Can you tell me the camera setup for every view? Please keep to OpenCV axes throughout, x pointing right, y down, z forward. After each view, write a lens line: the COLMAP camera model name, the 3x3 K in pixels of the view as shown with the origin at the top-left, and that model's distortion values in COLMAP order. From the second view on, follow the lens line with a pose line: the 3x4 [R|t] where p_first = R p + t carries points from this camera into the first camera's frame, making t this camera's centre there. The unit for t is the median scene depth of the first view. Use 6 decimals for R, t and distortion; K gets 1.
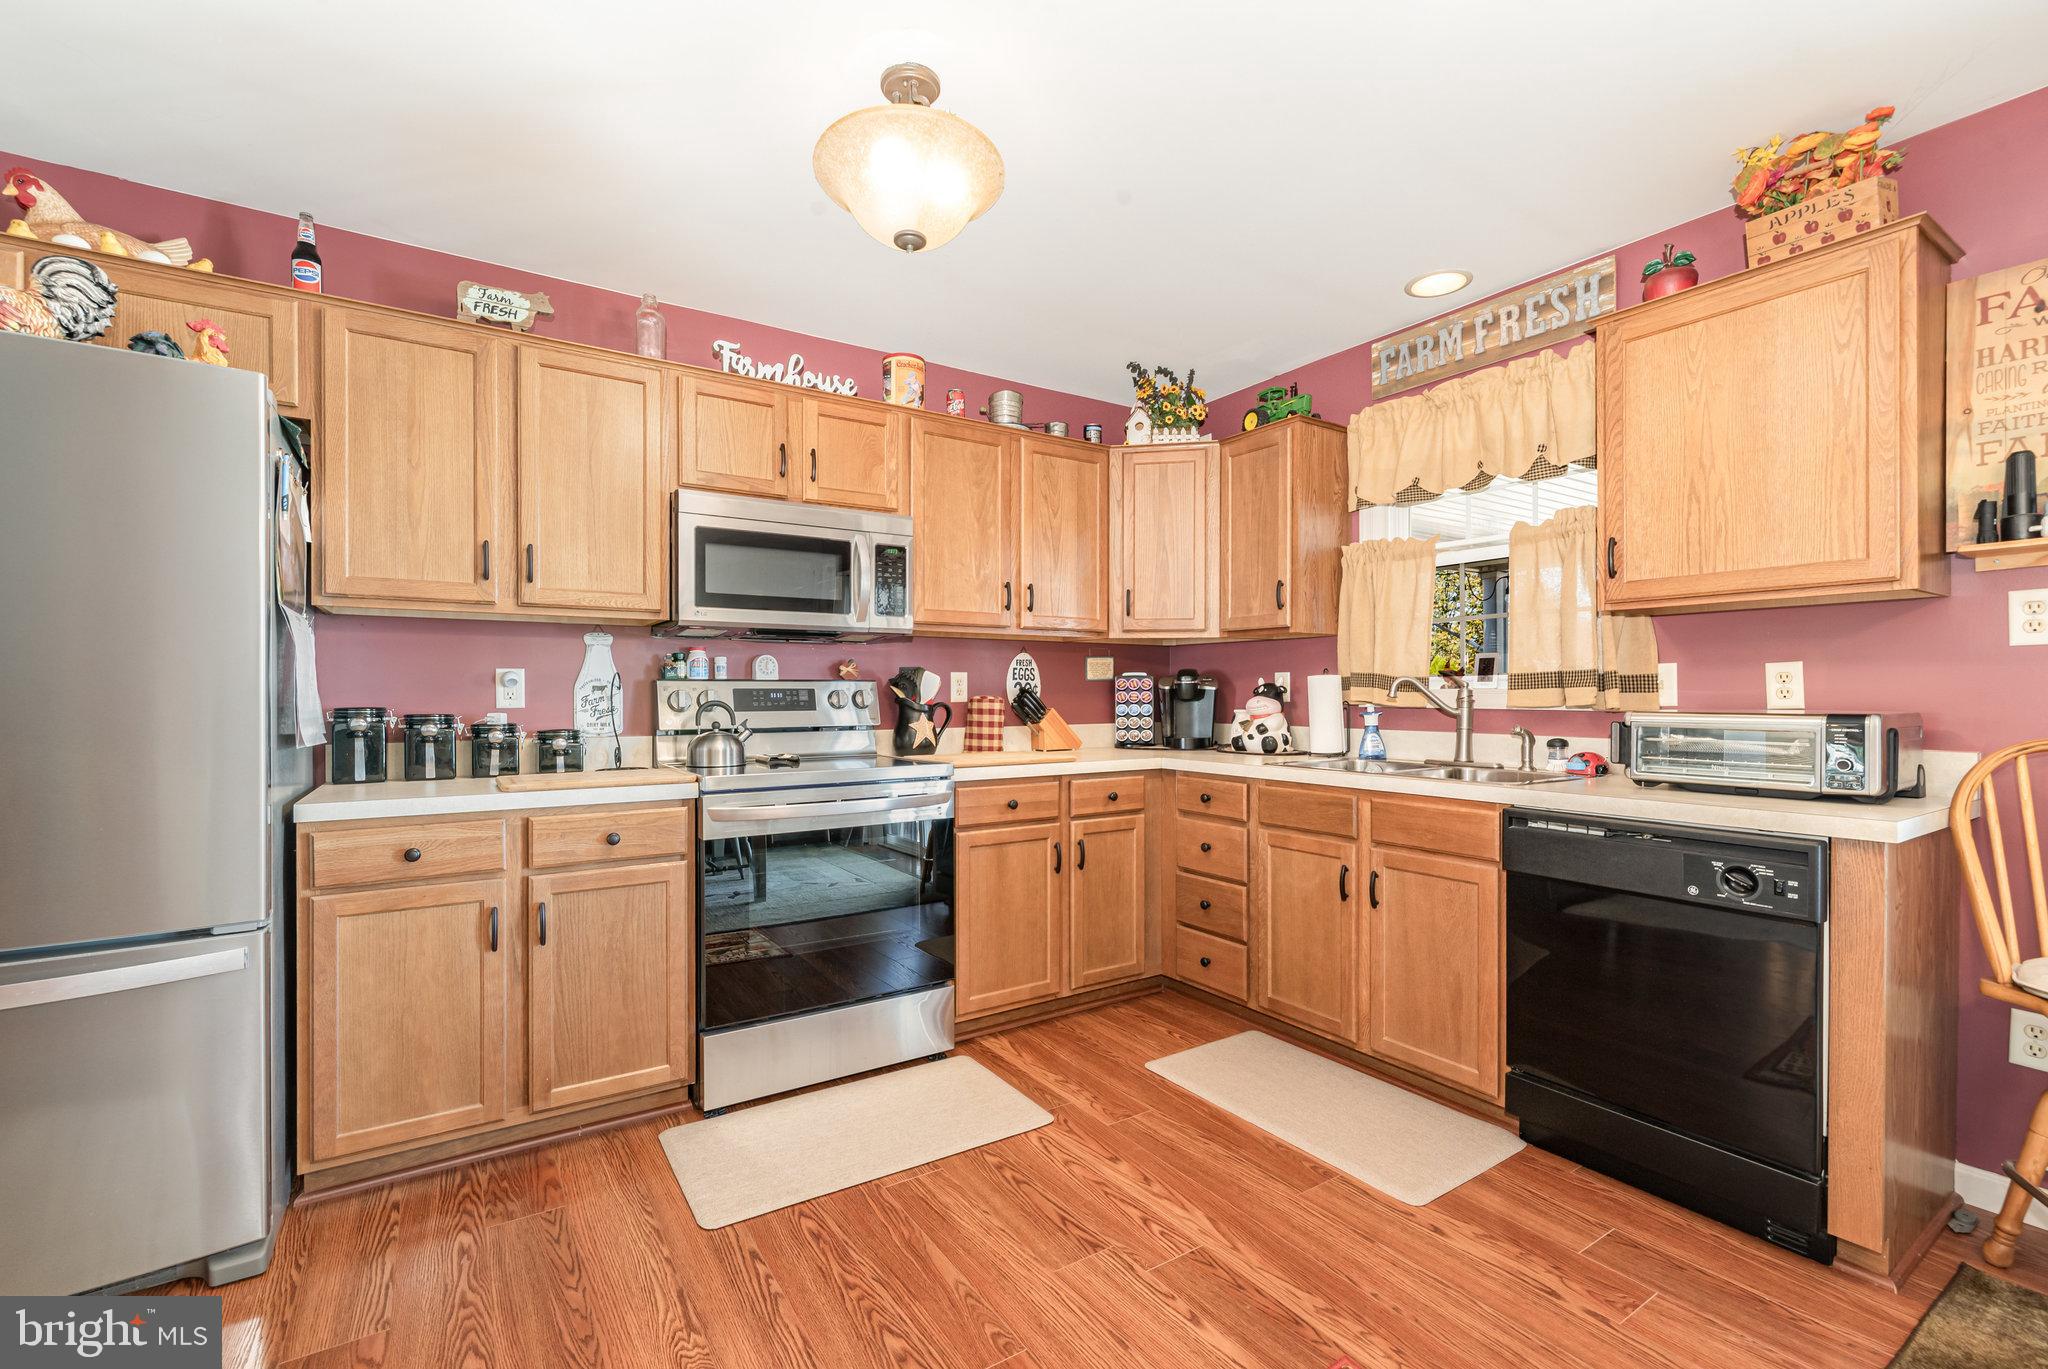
lens RADIAL K [[886.3, 0, 1020.8], [0, 886.3, 695.3], [0, 0, 1]] dist [-0.001238, -0.000514]
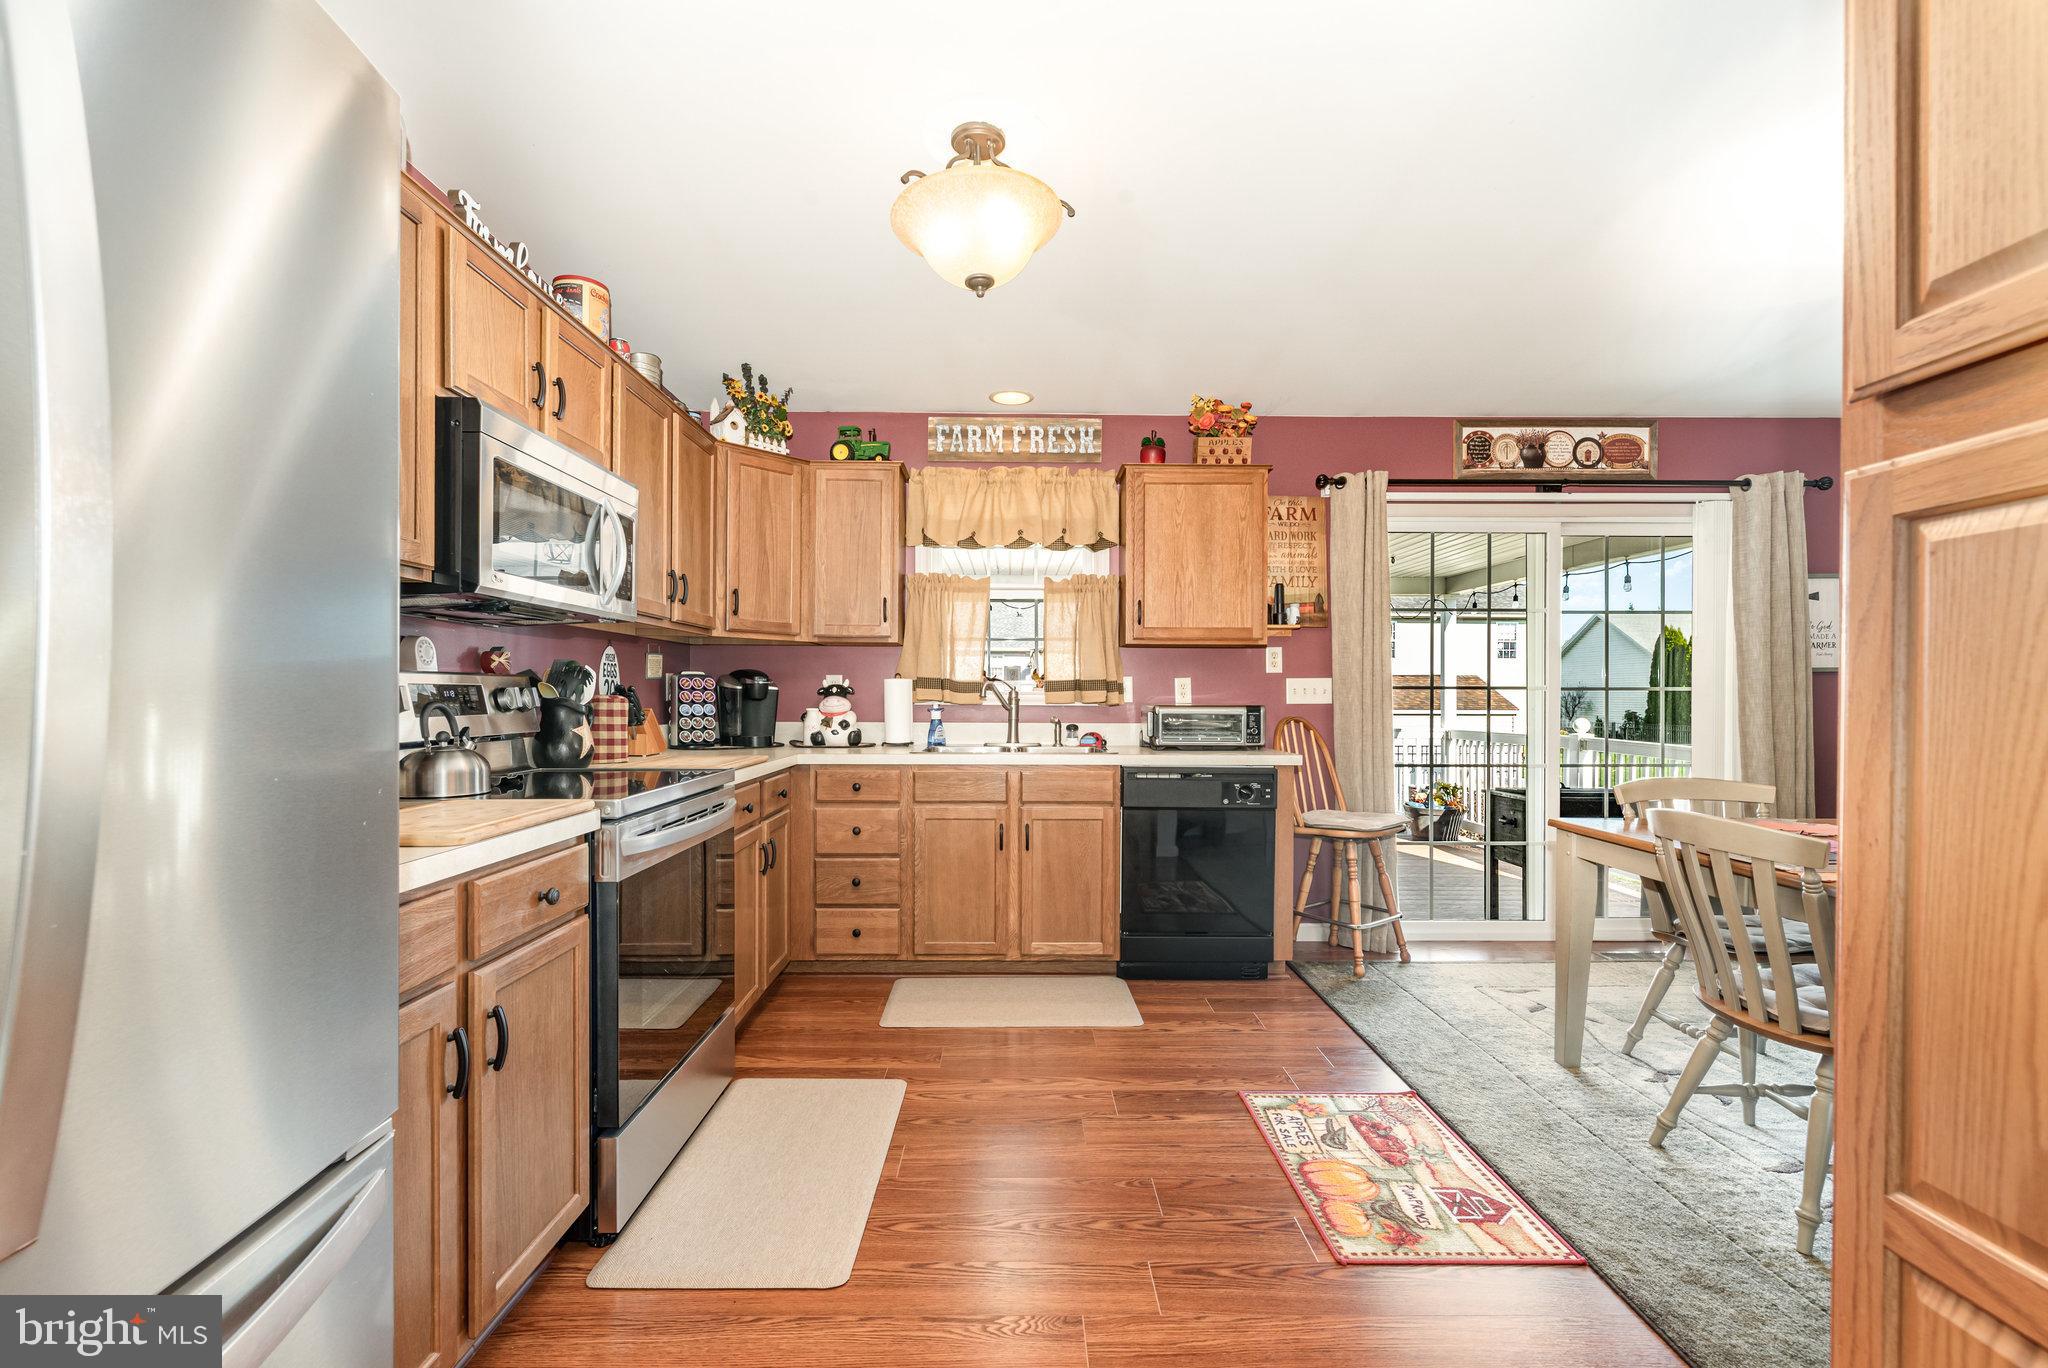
lens RADIAL K [[886.3, 0, 1020.8], [0, 886.3, 694.8], [0, 0, 1]] dist [-0.001238, -0.000514]
pose [[0.537250, 0.002997, 0.843418, -0.646316], [-0.002175, 0.999995, -0.002168, 0.001622], [-0.843420, -0.000669, 0.537254, 0.230269]]
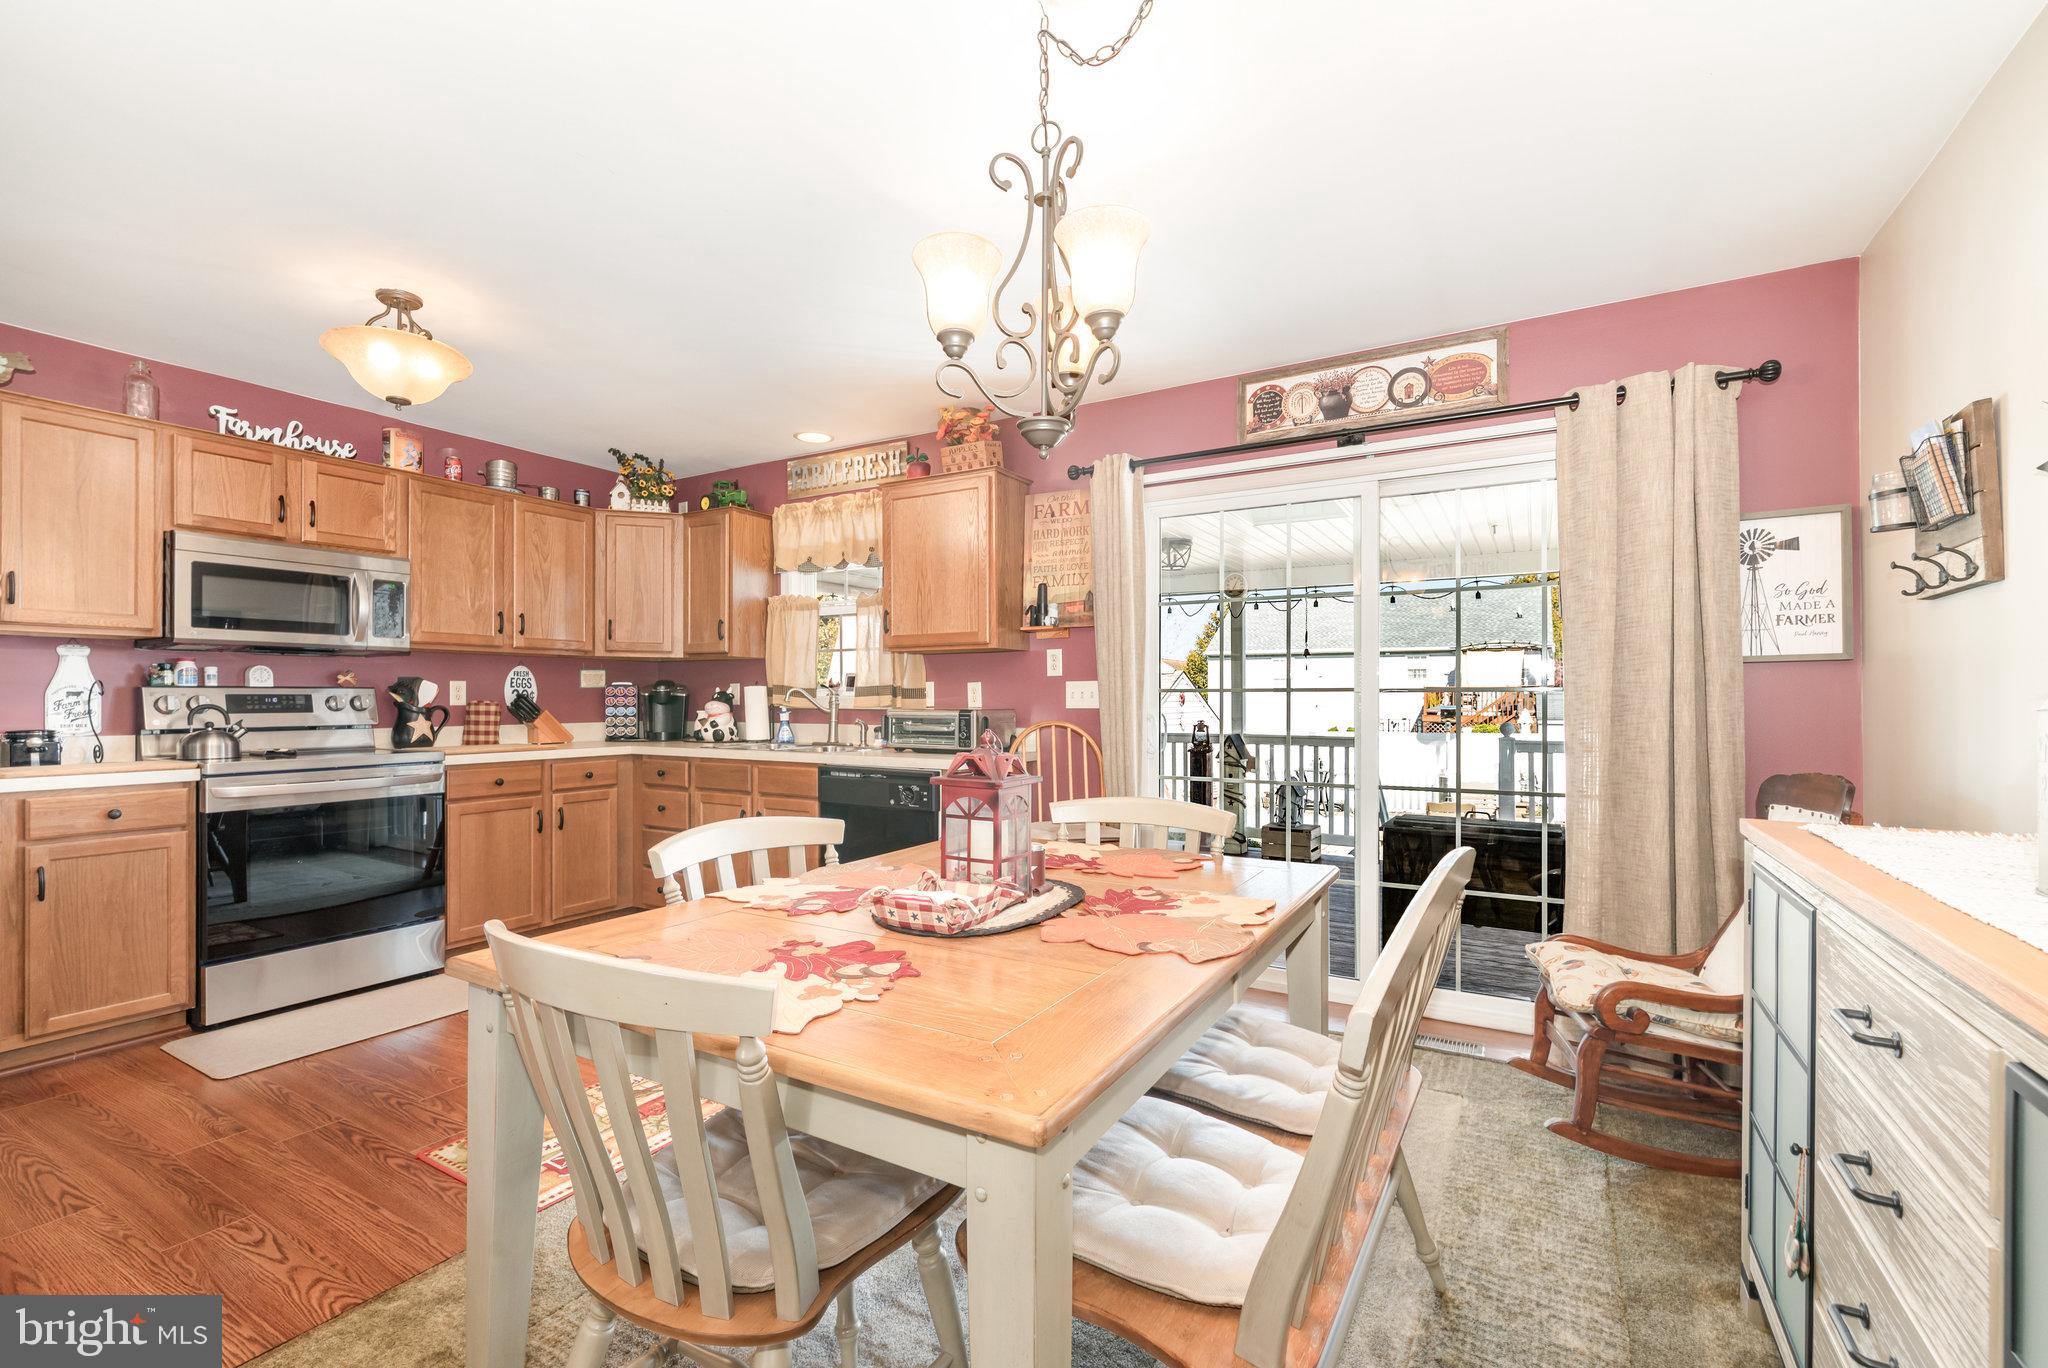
lens RADIAL K [[881.8, 0, 1023.7], [0, 881.8, 695.8], [0, 0, 1]] dist [0.000963, -0.000114]
pose [[0.894196, 0.002683, 0.447667, 0.099516], [-0.000655, 0.999989, -0.004687, -0.000553], [-0.447675, 0.003898, 0.894188, -0.525831]]
